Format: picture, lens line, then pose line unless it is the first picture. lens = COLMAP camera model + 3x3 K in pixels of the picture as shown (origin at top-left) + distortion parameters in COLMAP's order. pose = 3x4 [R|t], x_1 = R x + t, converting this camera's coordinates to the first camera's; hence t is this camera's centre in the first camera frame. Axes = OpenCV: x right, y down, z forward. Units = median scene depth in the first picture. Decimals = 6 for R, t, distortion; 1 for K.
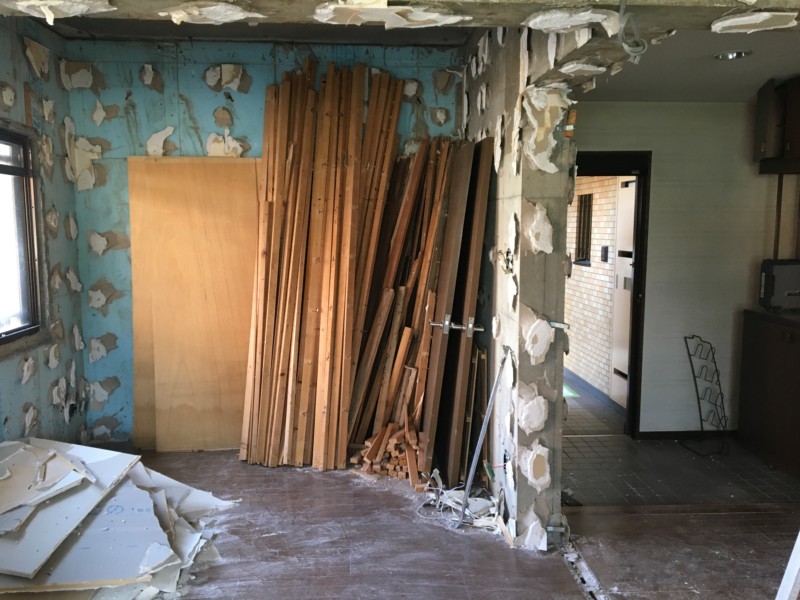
lens RADIAL K [[663.9, 0, 396.4], [0, 663.9, 304.7], [0, 0, 1]] dist [0.087330, -0.136076]
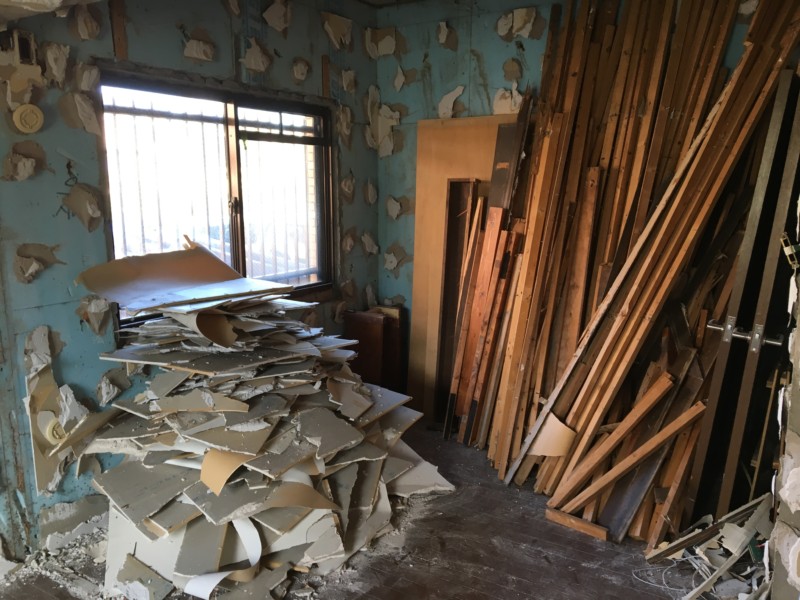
lens RADIAL K [[663.9, 0, 396.4], [0, 663.9, 304.7], [0, 0, 1]] dist [0.087330, -0.136076]
pose [[0.818028, 0.100738, -0.566288, 0.175146], [-0.065667, 0.994463, 0.082049, -0.030601], [0.571417, -0.029932, 0.820114, 0.172729]]
